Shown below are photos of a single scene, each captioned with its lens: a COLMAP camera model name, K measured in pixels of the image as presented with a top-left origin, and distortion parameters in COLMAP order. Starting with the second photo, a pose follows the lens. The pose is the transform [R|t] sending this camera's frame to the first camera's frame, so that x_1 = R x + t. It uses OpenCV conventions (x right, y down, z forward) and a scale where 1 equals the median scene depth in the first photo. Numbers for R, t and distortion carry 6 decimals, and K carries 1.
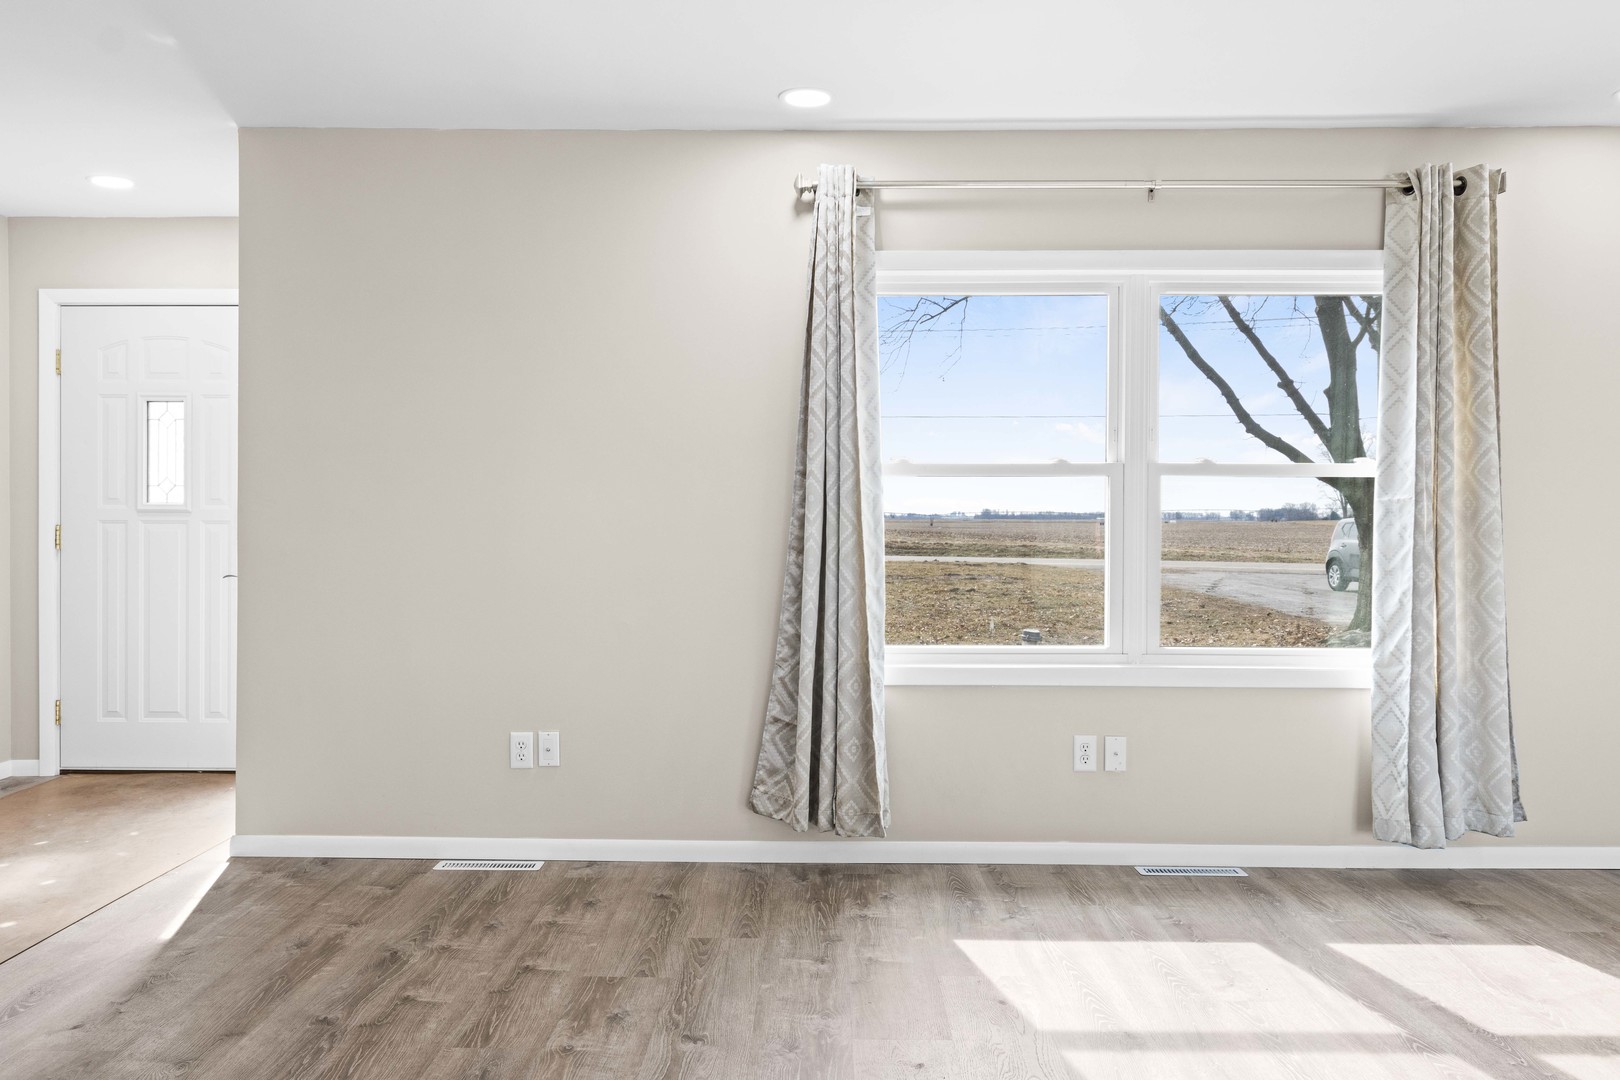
lens RADIAL K [[1206.5, 0, 810.9], [0, 1206.5, 531.3], [0, 0, 1]] dist [0.017464, -0.013350]
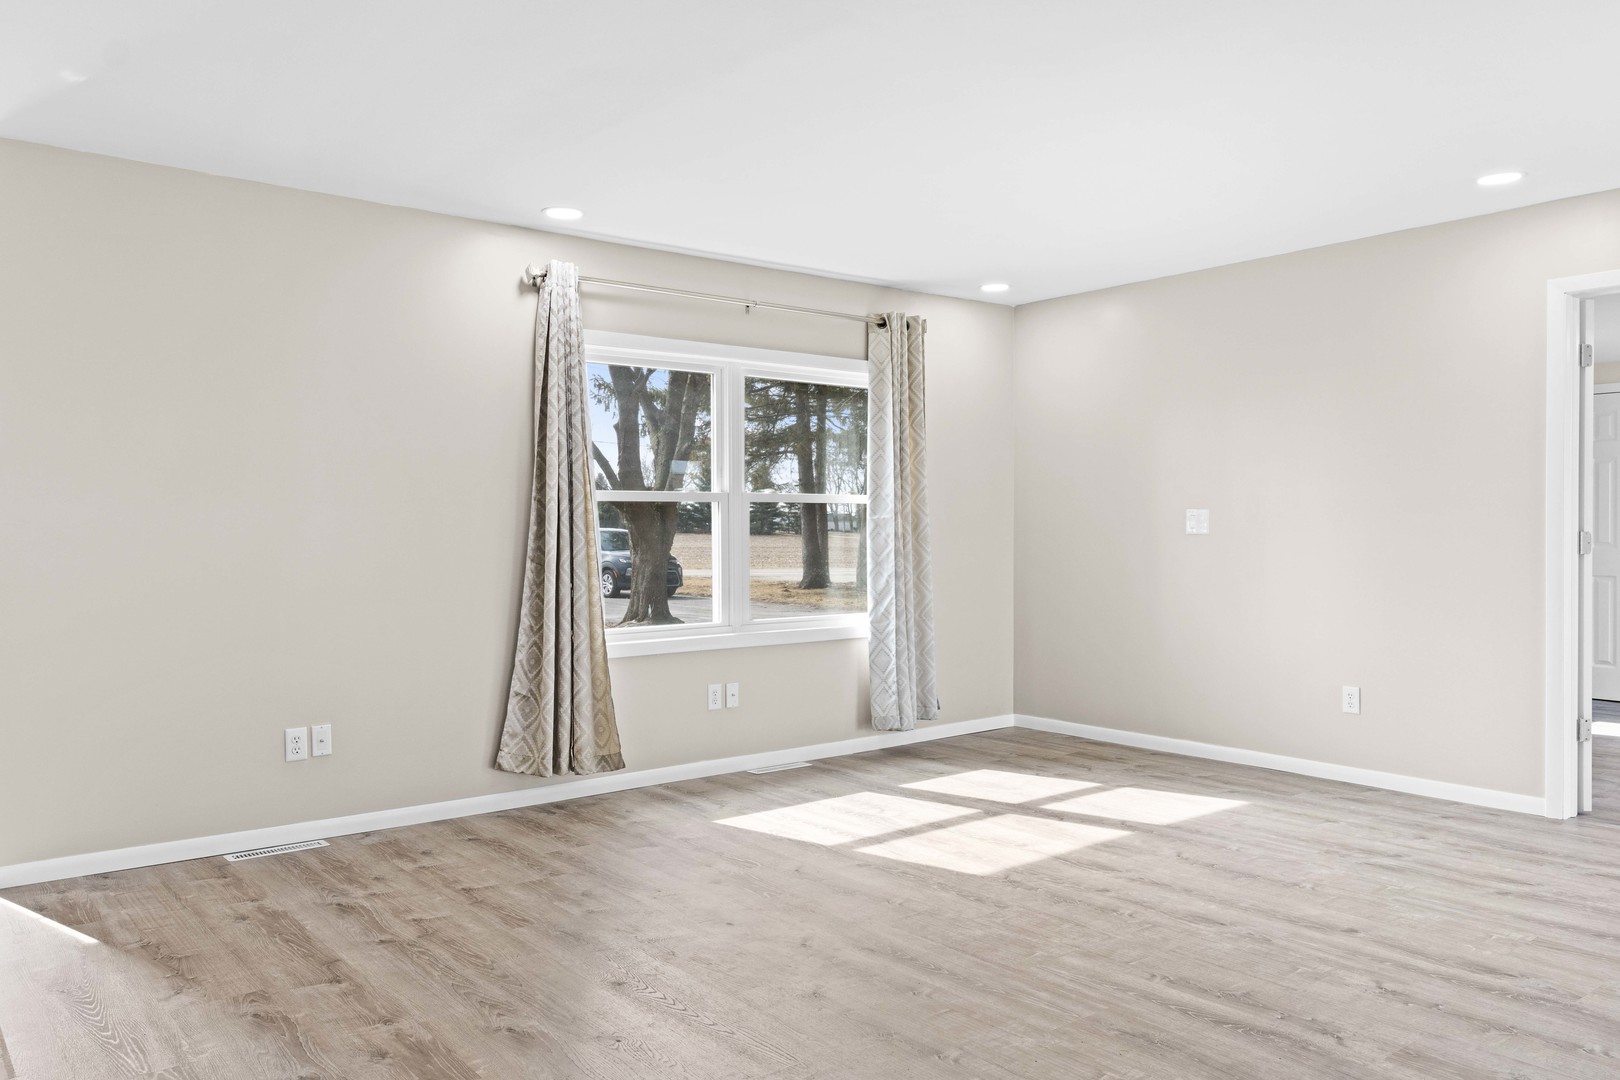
lens RADIAL K [[1206.5, 0, 799.2], [0, 1206.5, 540.3], [0, 0, 1]] dist [0.017464, -0.013350]
pose [[0.772301, -0.013989, 0.635103, -0.624376], [0.017212, 0.999851, 0.001092, -0.000100], [-0.635024, 0.010088, 0.772427, -0.167701]]
